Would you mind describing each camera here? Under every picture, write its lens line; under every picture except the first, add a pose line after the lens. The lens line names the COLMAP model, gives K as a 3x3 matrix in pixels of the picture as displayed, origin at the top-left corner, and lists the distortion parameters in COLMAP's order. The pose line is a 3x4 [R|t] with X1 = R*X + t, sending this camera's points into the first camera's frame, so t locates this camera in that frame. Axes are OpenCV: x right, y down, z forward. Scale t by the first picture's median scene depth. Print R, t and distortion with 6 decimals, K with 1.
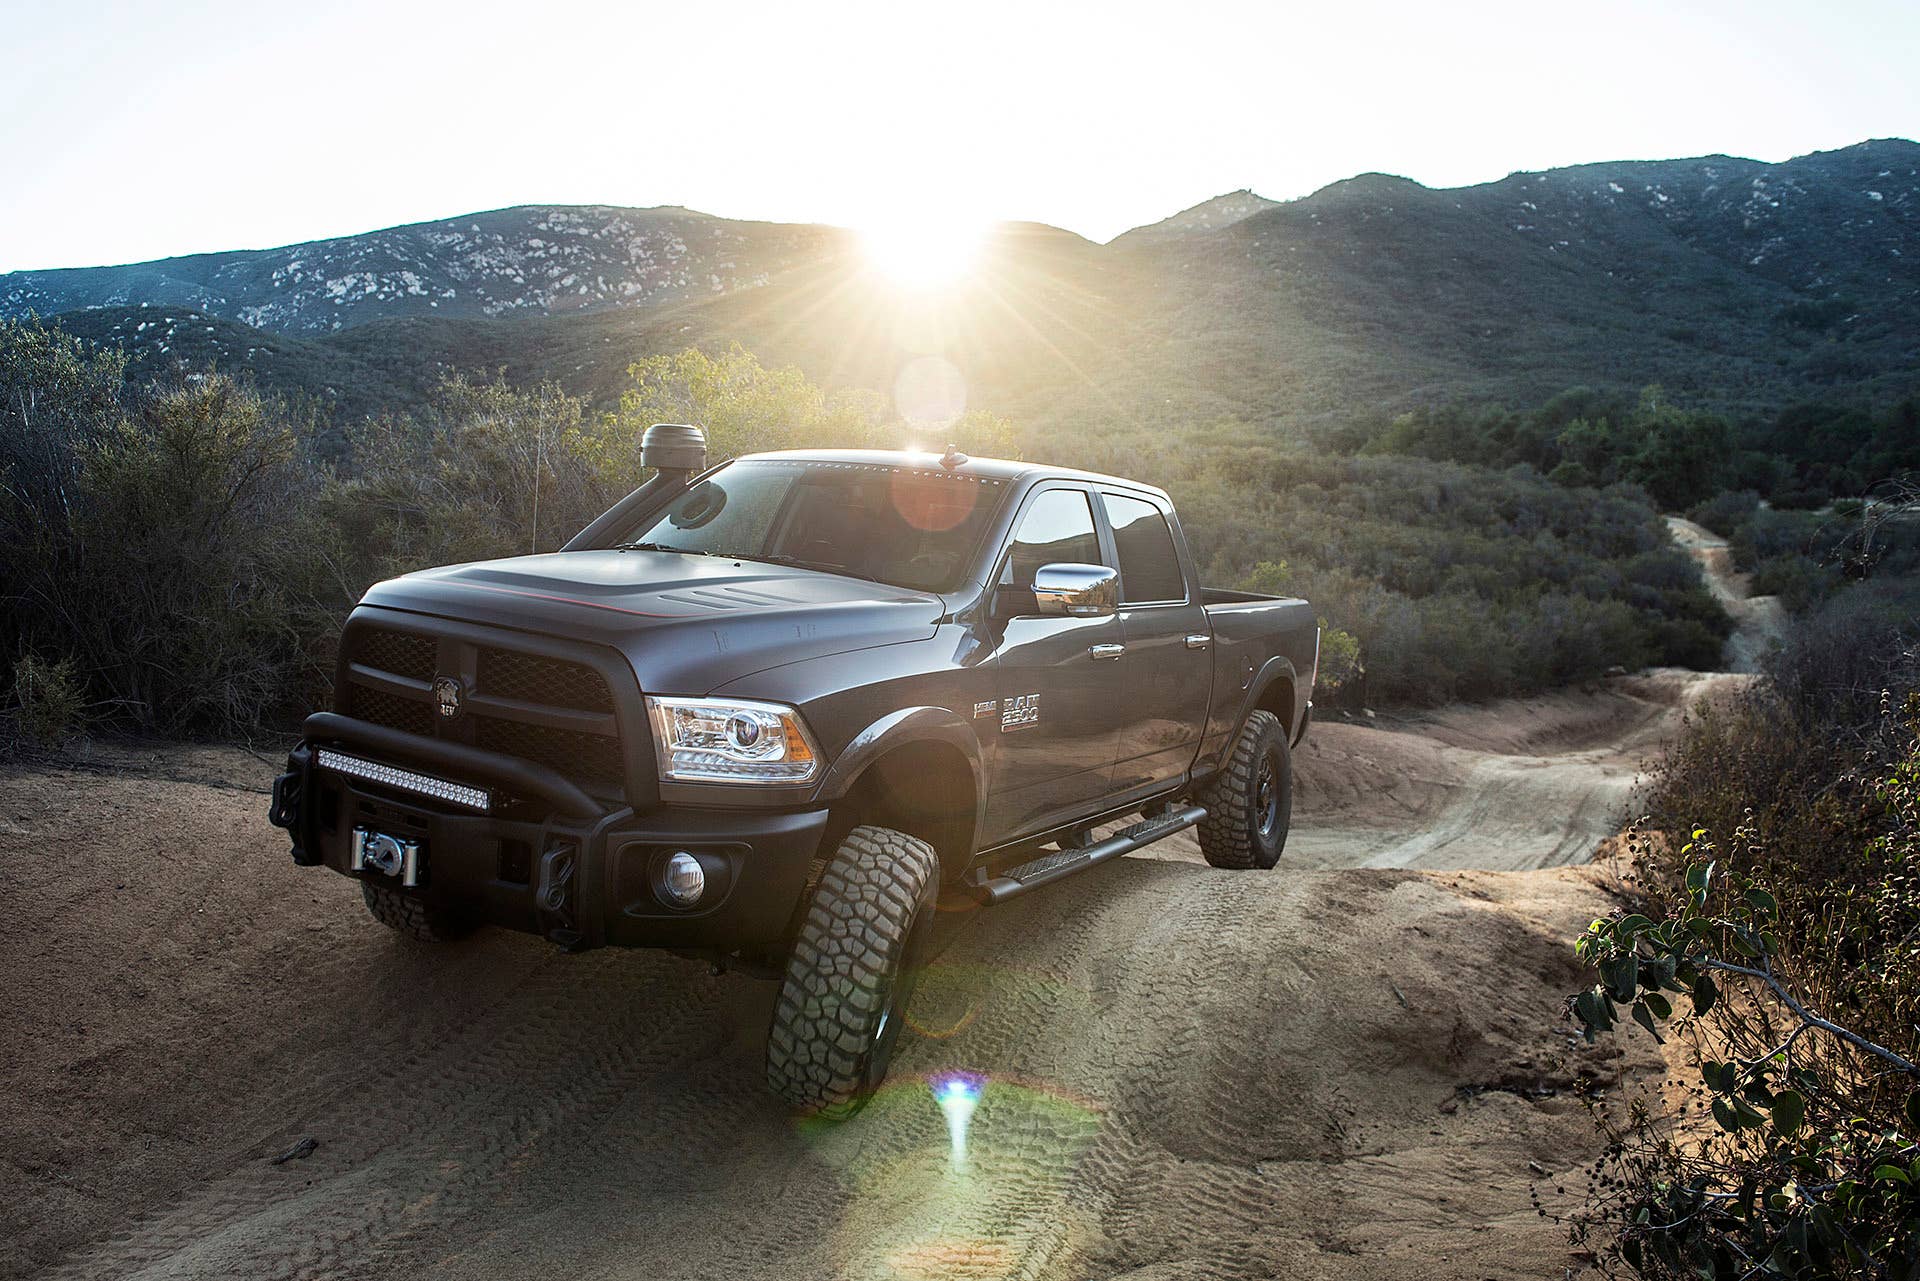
lens RADIAL K [[1445.2, 0, 942.4], [0, 1445.2, 644.0], [0, 0, 1]] dist [-0.026057, -0.000098]
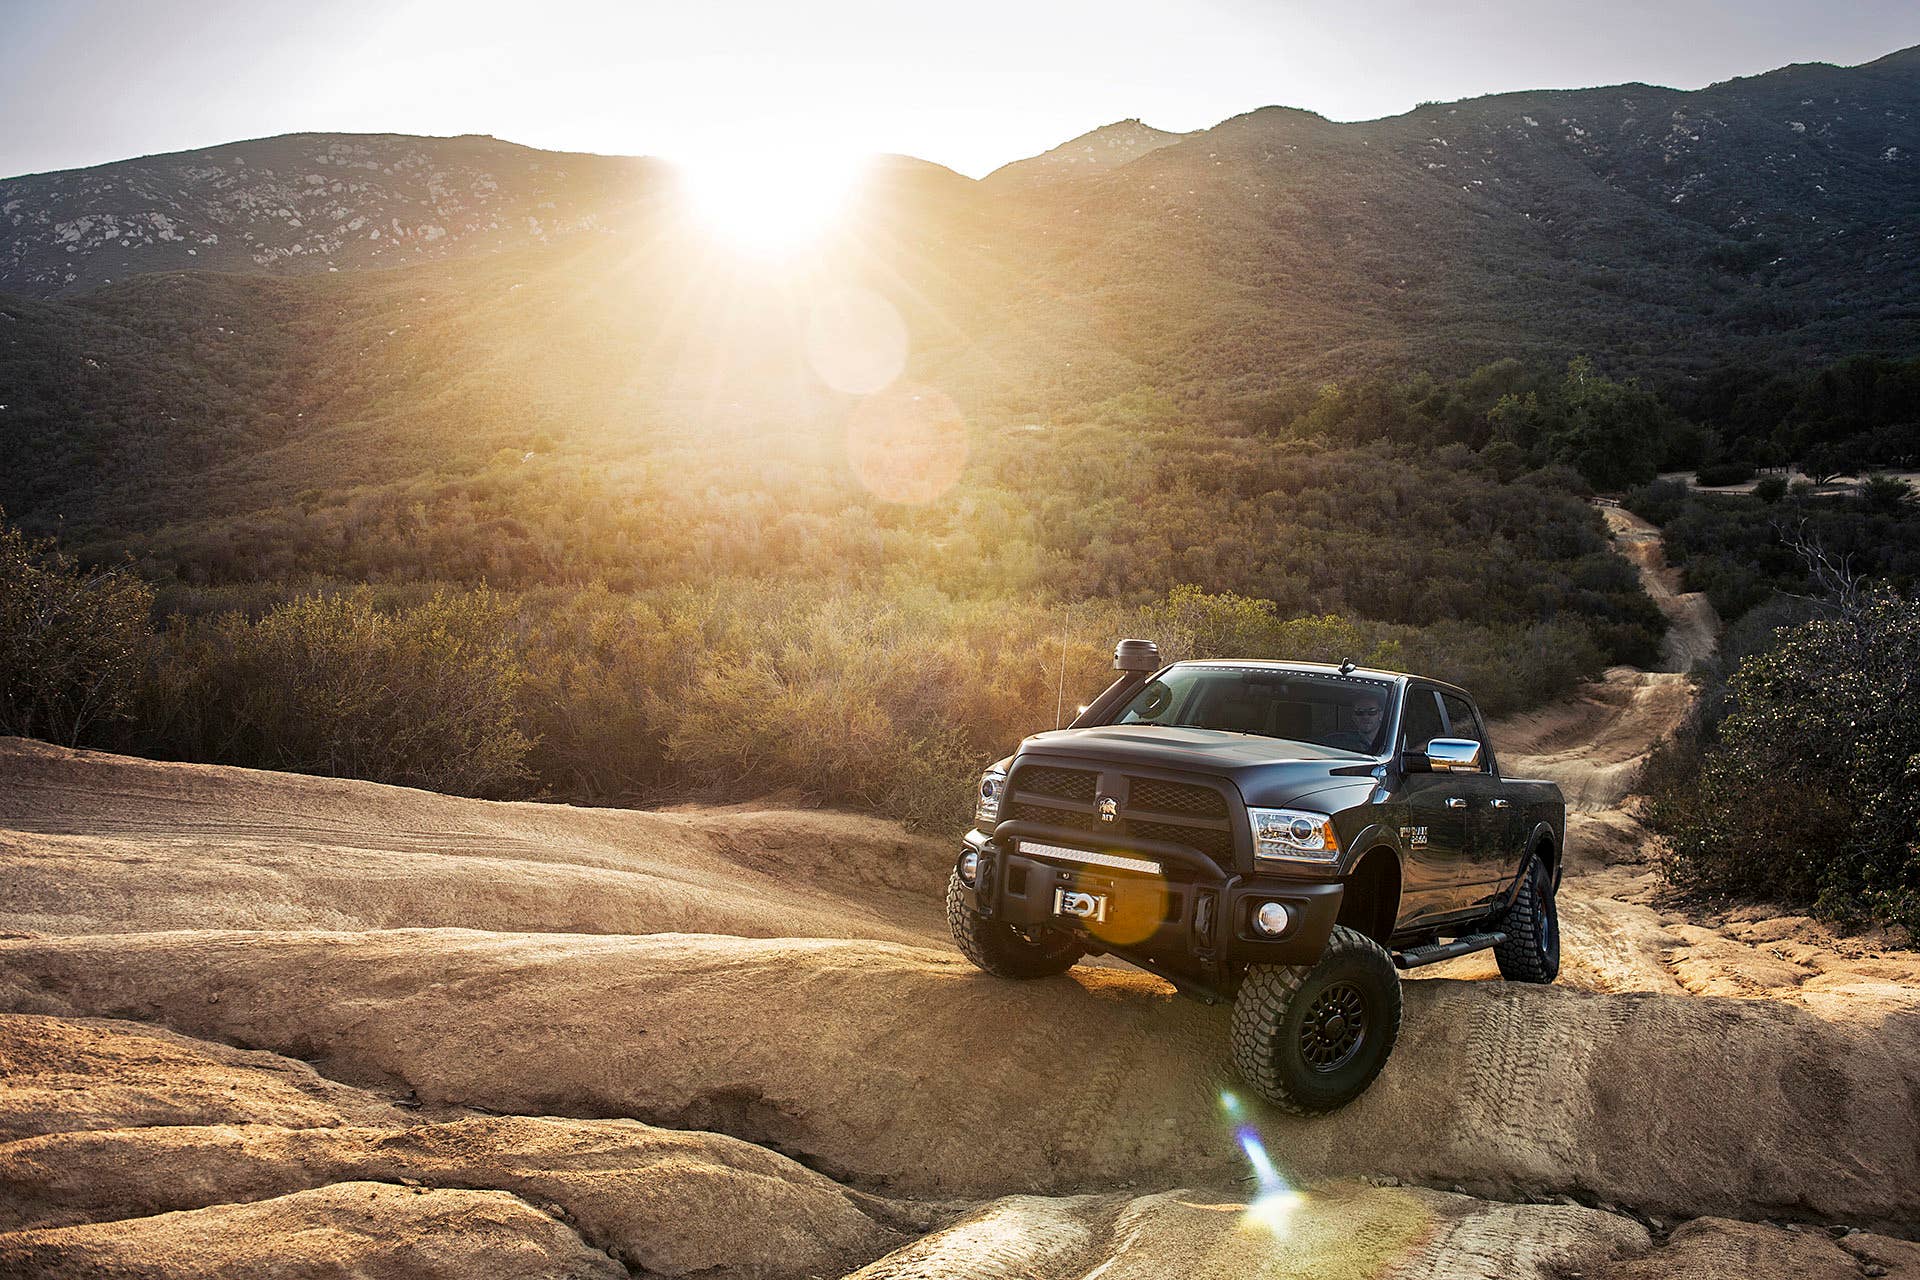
lens RADIAL K [[1799.5, 0, 925.9], [0, 1799.5, 600.3], [0, 0, 1]] dist [0.014781, -0.008199]
pose [[0.992895, -0.032275, 0.114534, -0.068363], [0.033203, 0.999429, -0.006205, -0.014402], [-0.114268, 0.009964, 0.993400, -0.123627]]
